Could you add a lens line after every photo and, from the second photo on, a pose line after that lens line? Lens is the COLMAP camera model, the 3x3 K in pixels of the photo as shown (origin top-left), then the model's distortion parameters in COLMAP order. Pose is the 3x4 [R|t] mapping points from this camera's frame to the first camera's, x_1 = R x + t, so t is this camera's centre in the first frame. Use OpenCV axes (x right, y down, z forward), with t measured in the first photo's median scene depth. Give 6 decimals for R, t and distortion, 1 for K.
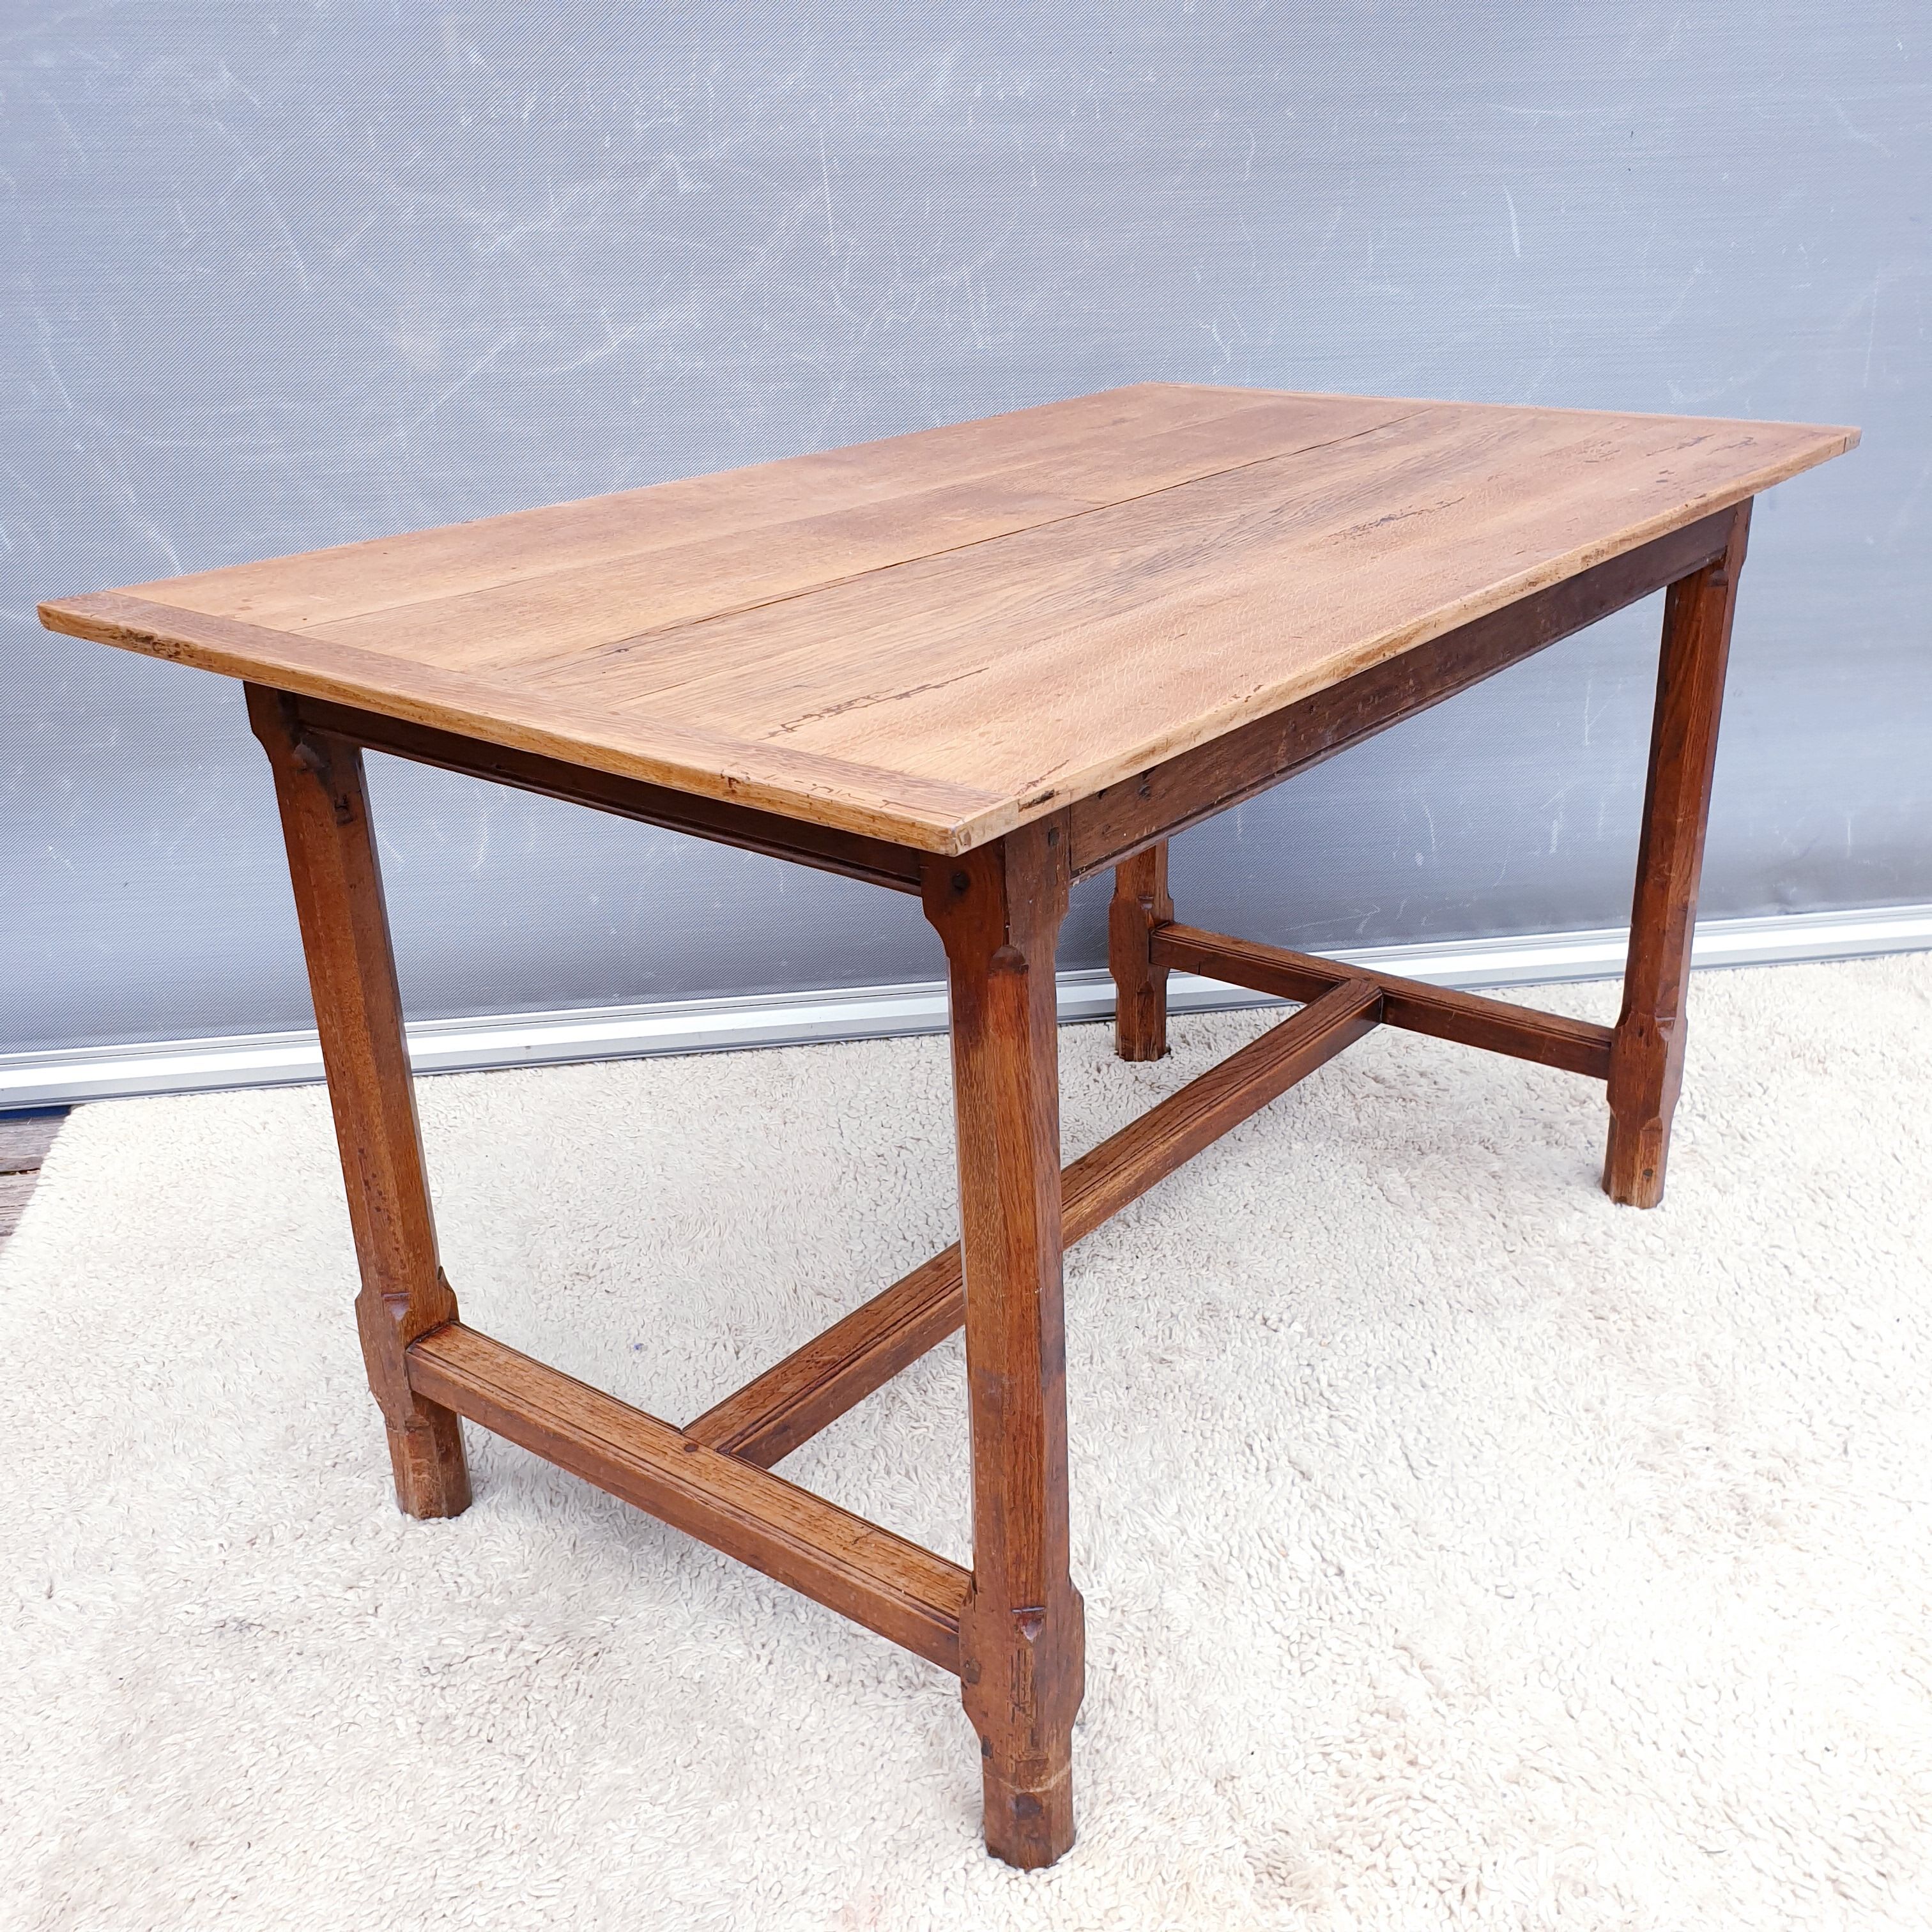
lens RADIAL K [[1974.8, 0, 961.5], [0, 1974.8, 964.4], [0, 0, 1]] dist [0.177412, -0.407832]
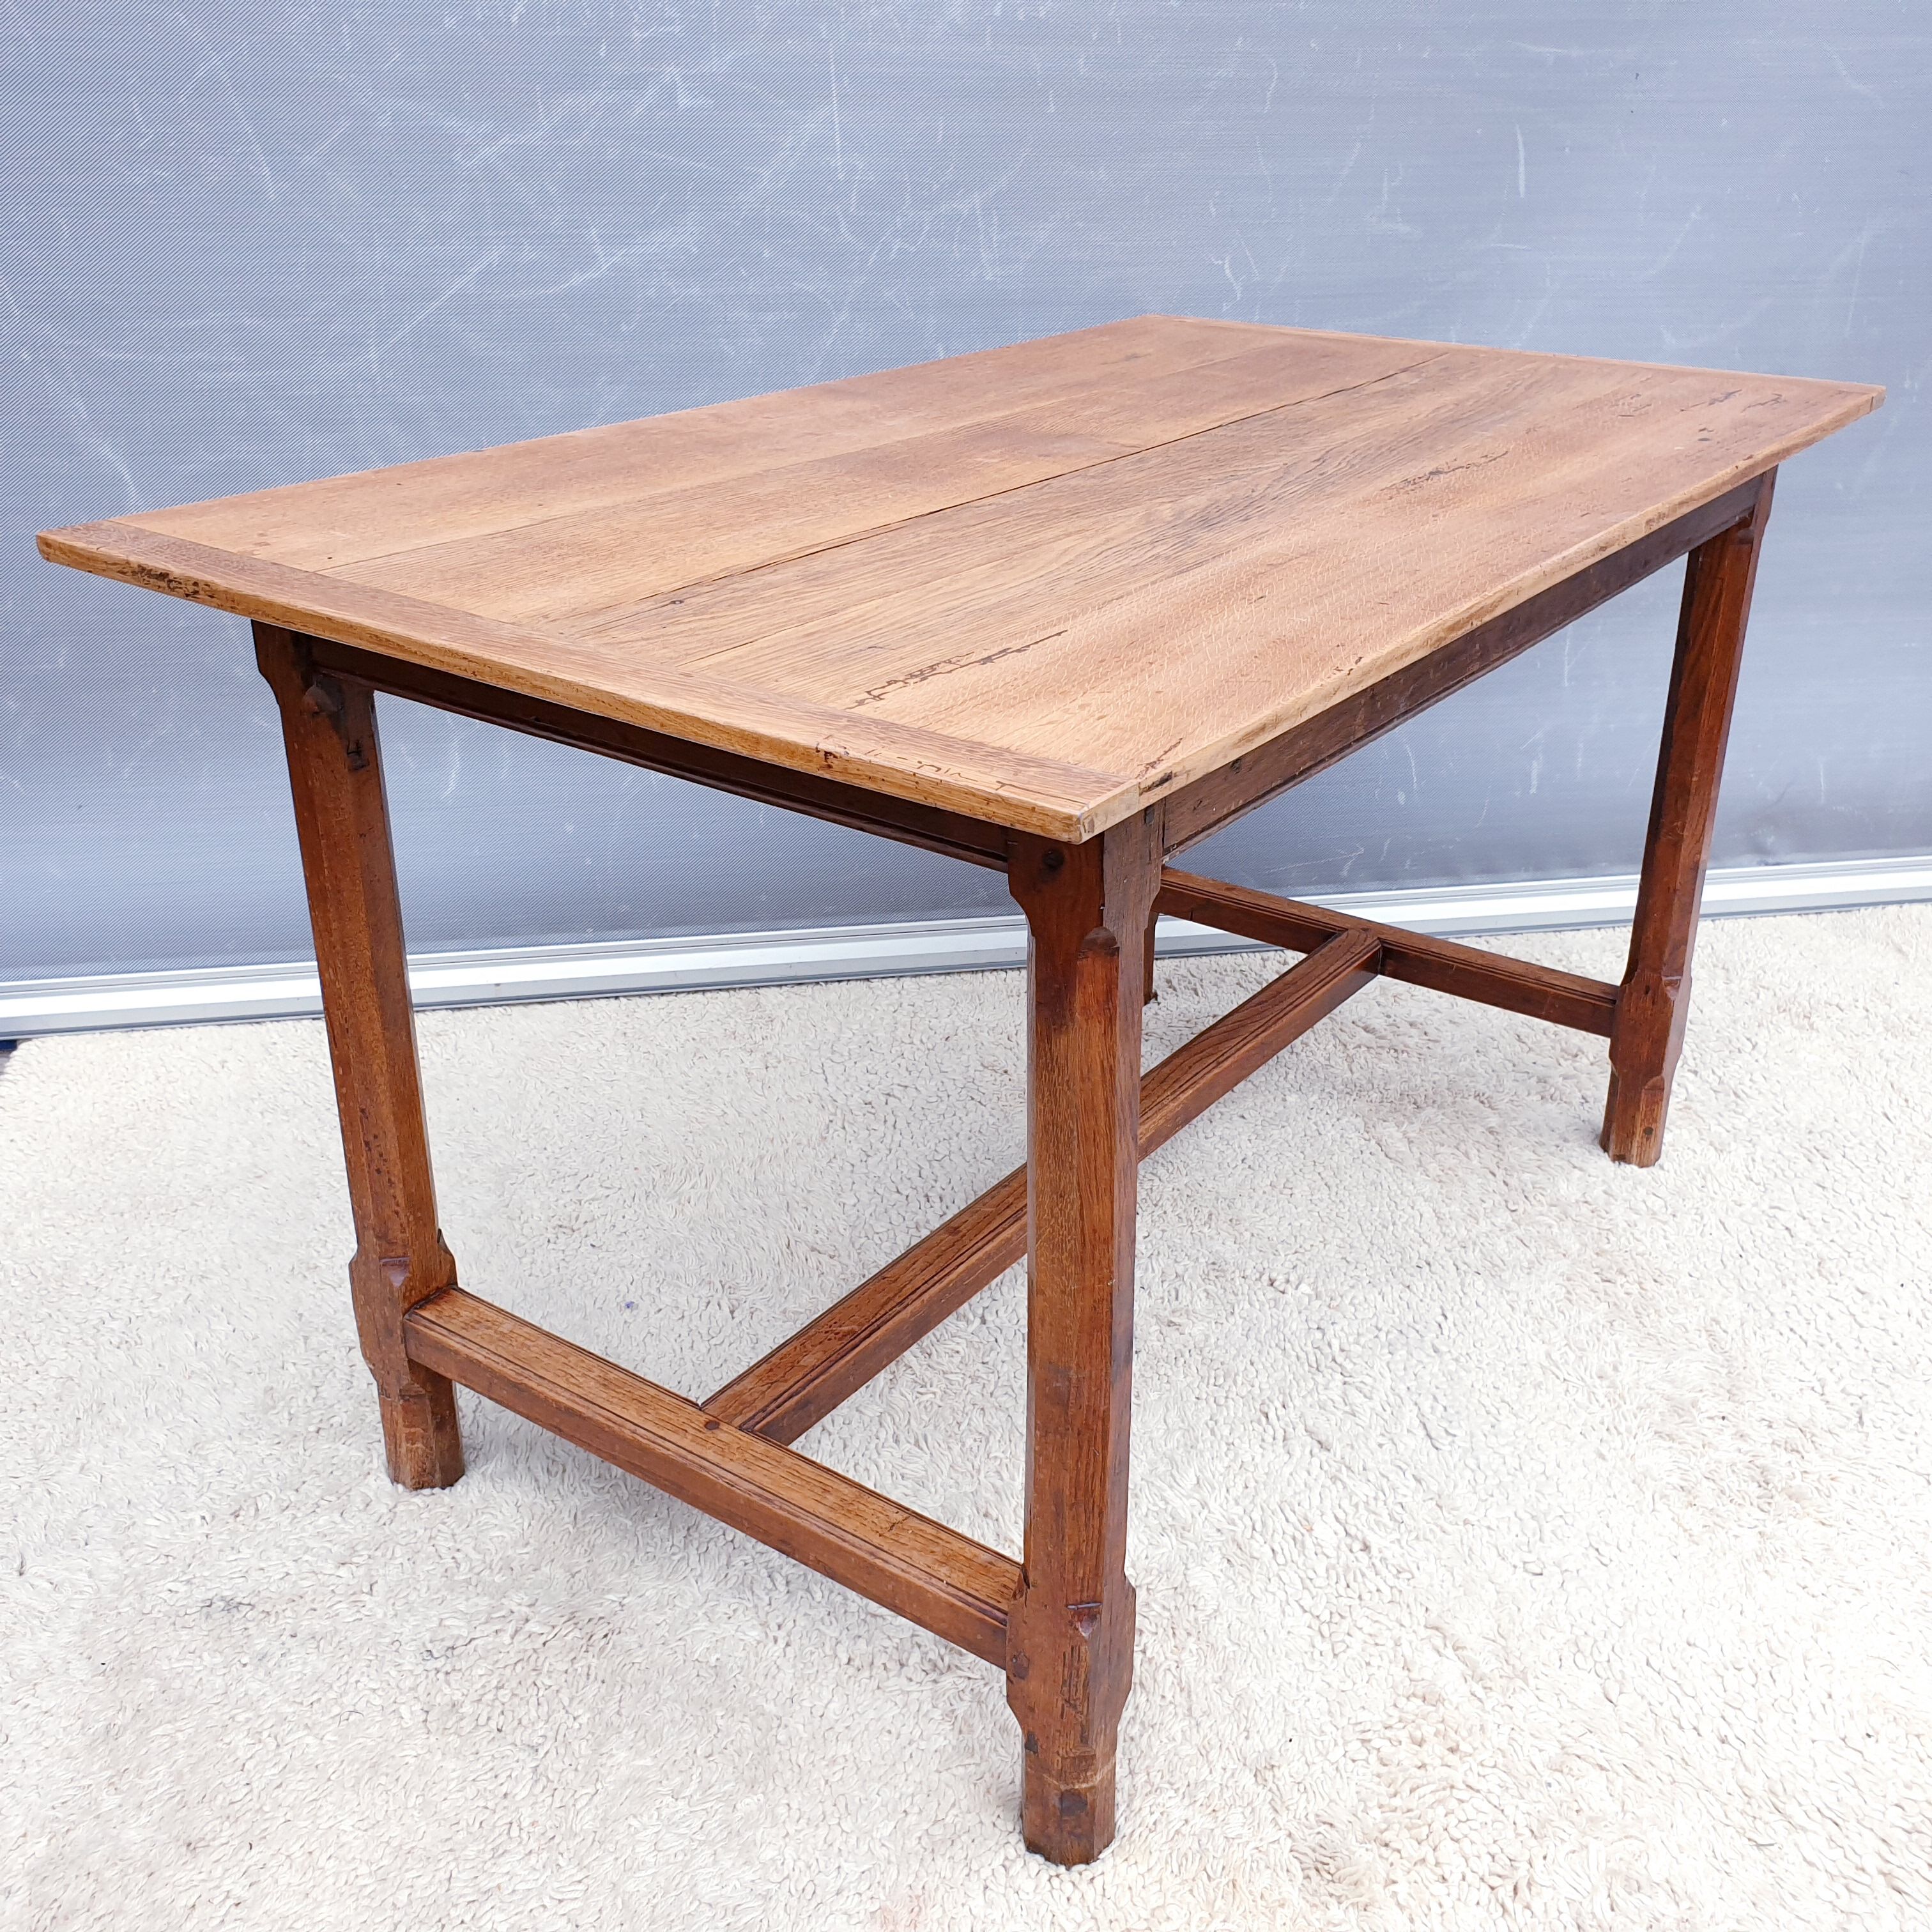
lens RADIAL K [[1983.8, 0, 967.4], [0, 1983.8, 906.3], [0, 0, 1]] dist [0.141960, -0.293929]
pose [[0.998730, 0.014878, 0.048125, -0.047964], [-0.015575, 0.999779, 0.014126, -0.017814], [-0.047904, -0.014858, 0.998741, 0.026178]]
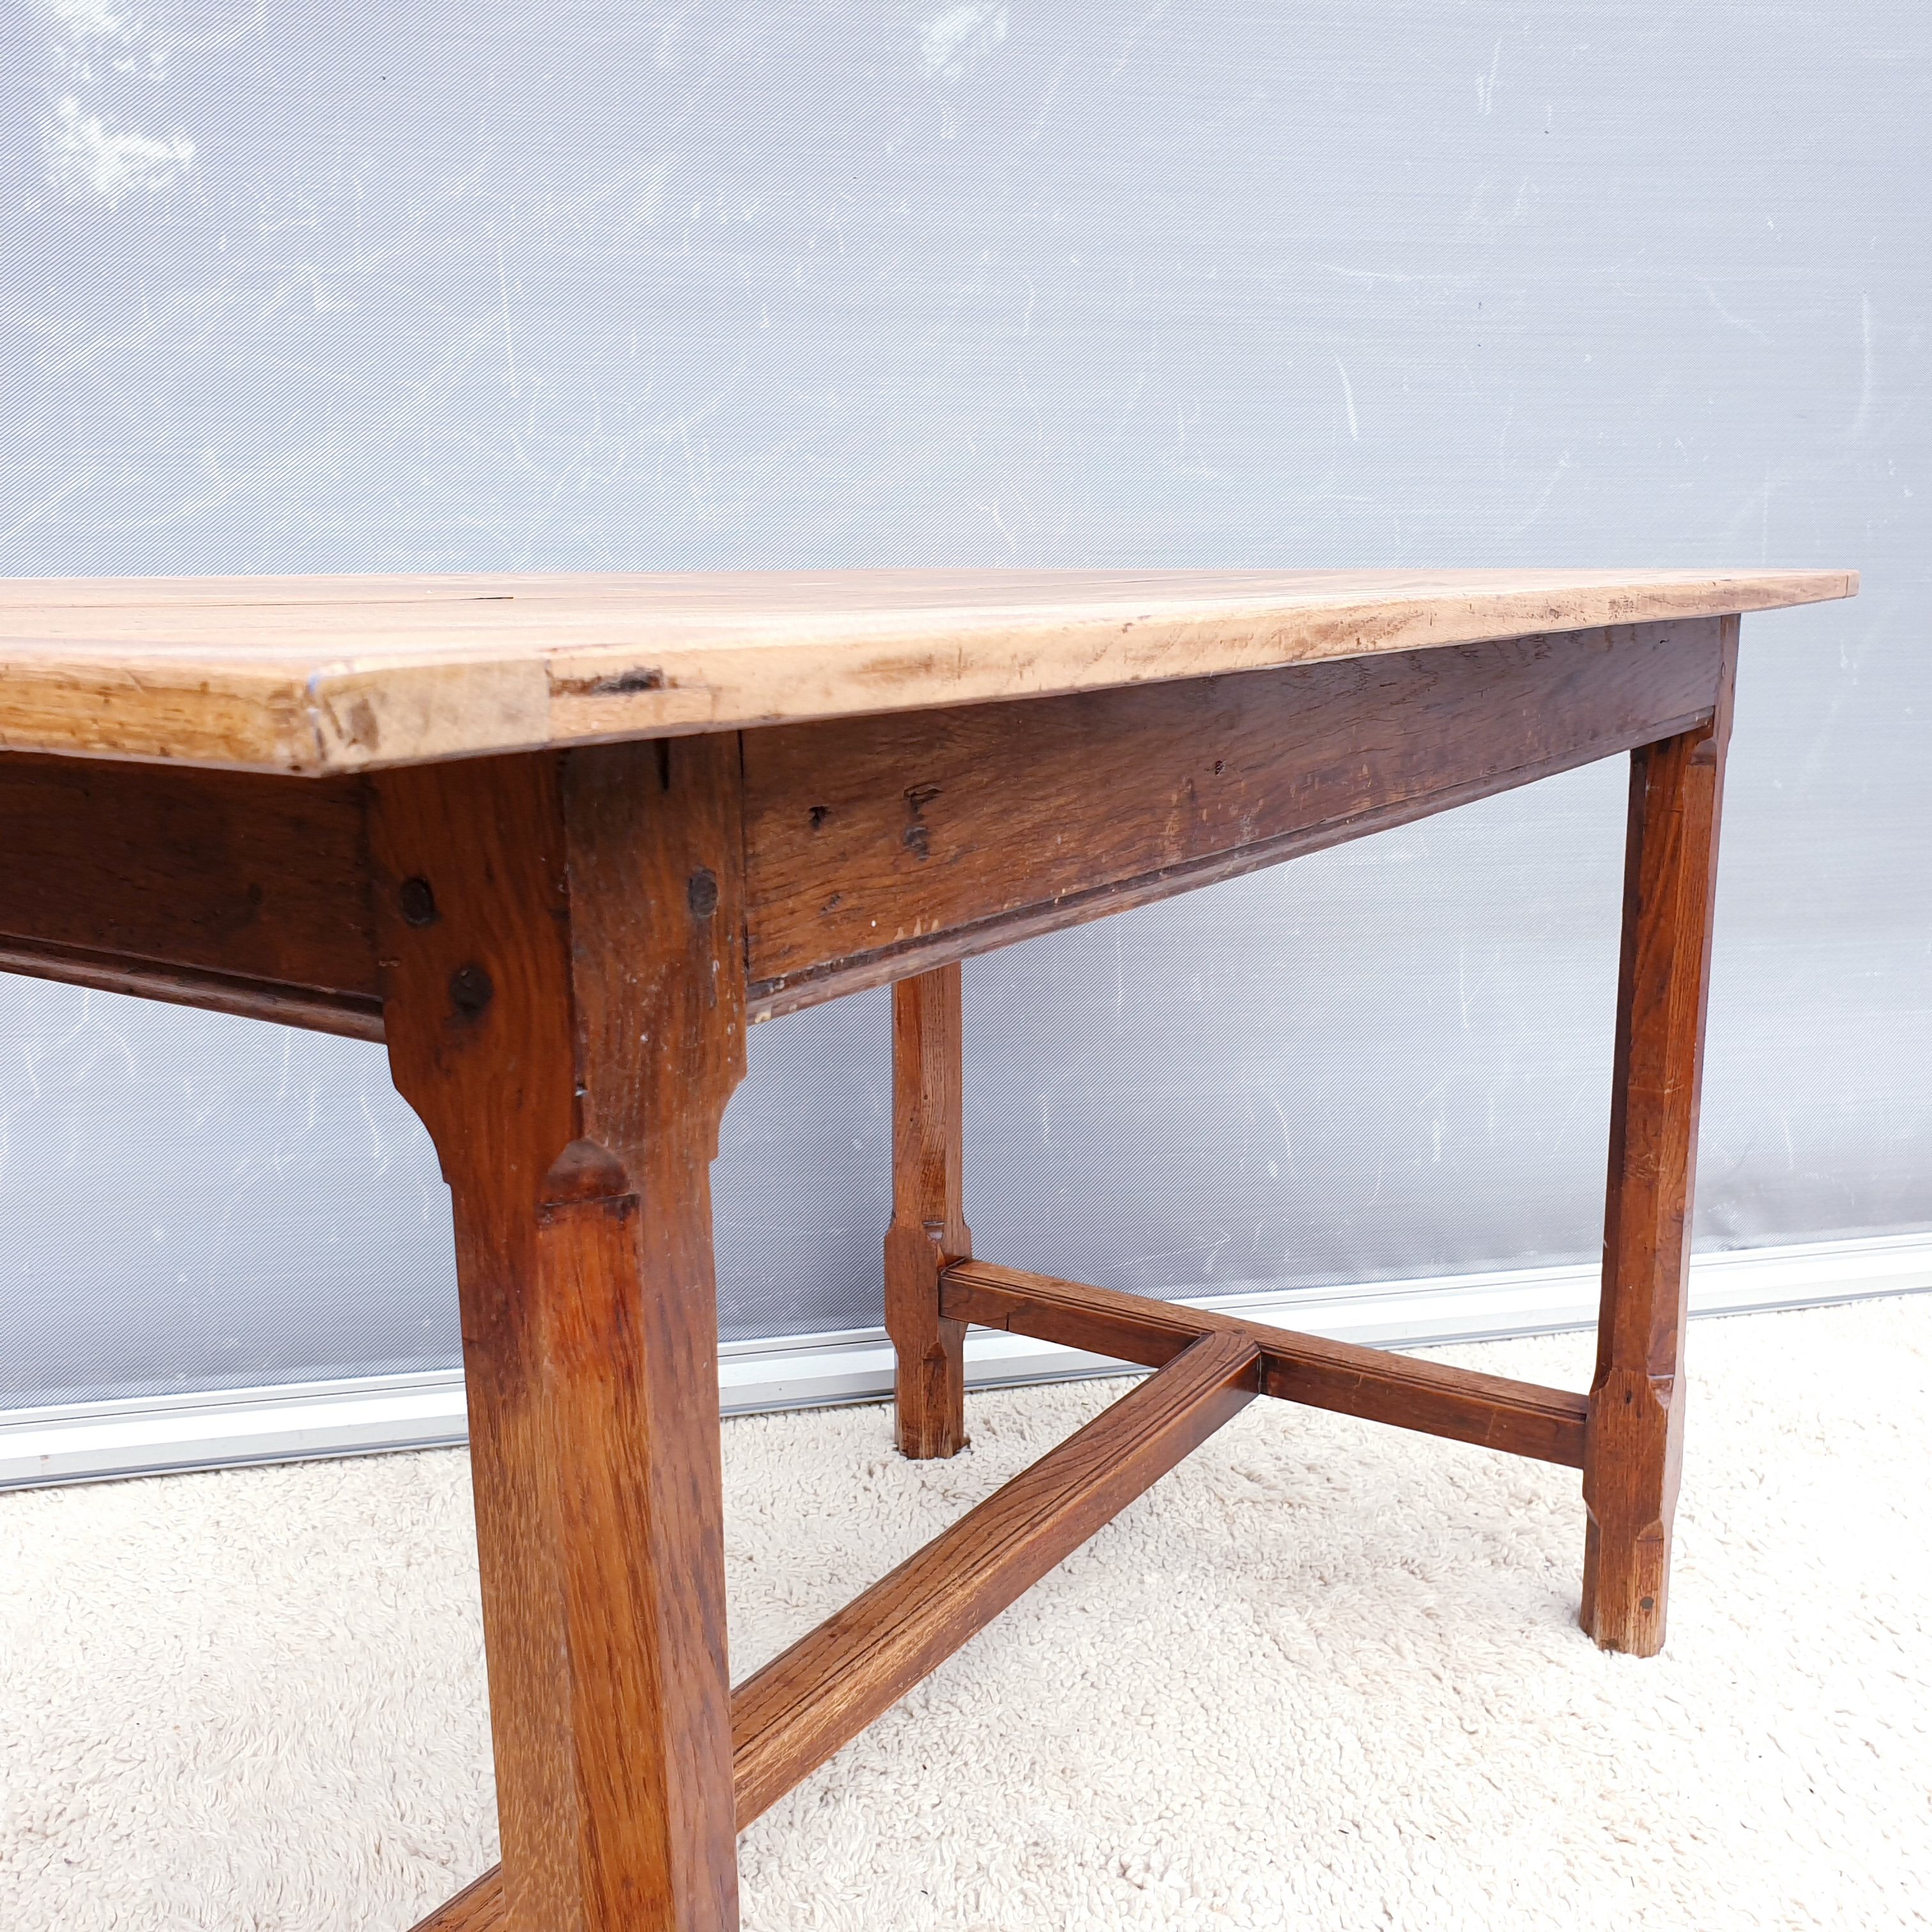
lens RADIAL K [[2026.0, 0, 976.6], [0, 2026.0, 954.0], [0, 0, 1]] dist [-0.010475, 0.039139]
pose [[0.993697, 0.005683, 0.111958, 0.031621], [0.016841, 0.979813, -0.199206, 0.020048], [-0.110830, 0.199836, 0.973541, 0.317637]]
